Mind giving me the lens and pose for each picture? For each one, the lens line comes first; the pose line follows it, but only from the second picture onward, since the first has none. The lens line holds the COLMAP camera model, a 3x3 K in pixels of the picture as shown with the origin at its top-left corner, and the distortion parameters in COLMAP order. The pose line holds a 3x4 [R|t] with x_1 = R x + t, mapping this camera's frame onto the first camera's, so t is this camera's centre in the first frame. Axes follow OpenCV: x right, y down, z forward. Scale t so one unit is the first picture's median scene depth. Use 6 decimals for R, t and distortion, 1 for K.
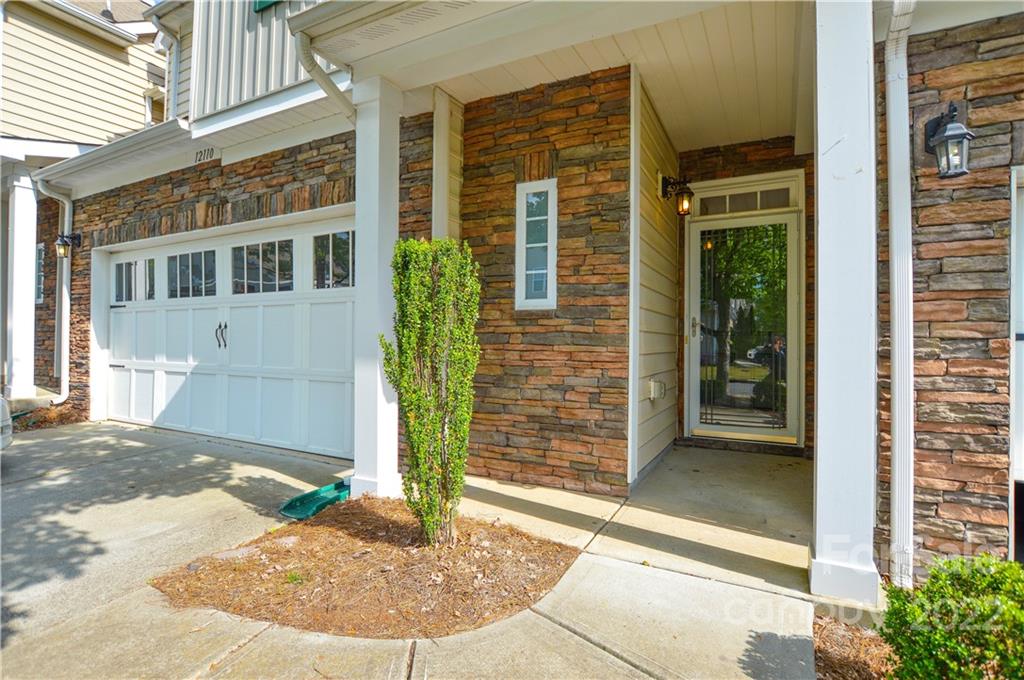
lens RADIAL K [[496.9, 0, 512.0], [0, 496.9, 340.0], [0, 0, 1]] dist [-0.001931, -0.000026]
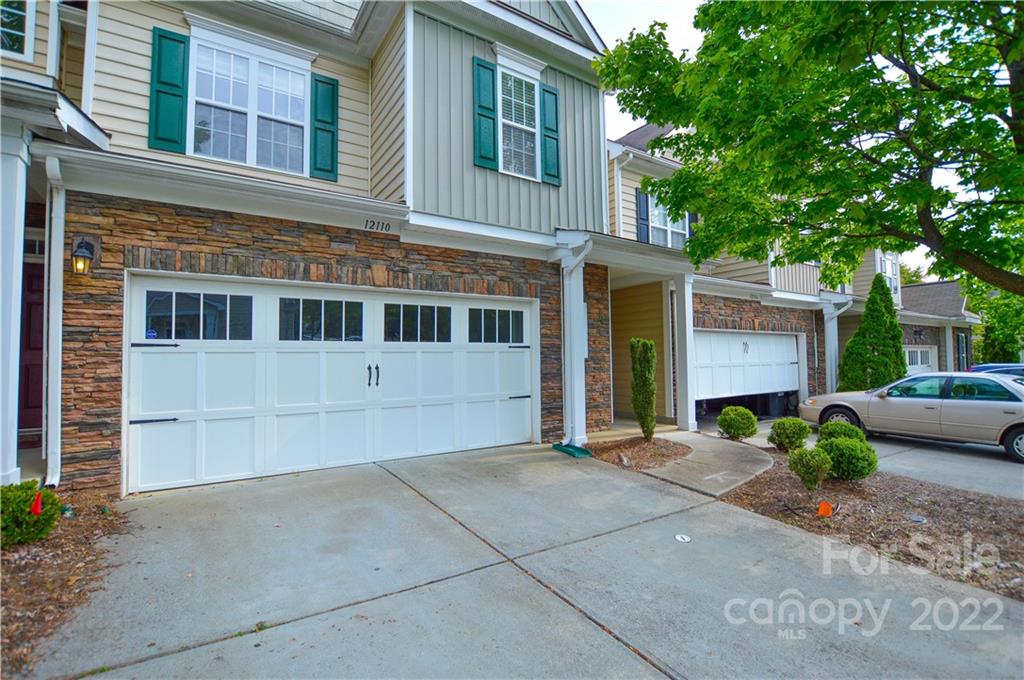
lens RADIAL K [[455.5, 0, 512.0], [0, 455.5, 340.0], [0, 0, 1]] dist [-0.028544, 0.000258]
pose [[0.478468, 0.021651, 0.877838, -1.462980], [0.008203, 0.999542, -0.029125, -0.063366], [-0.878066, 0.021137, 0.478072, 0.199963]]
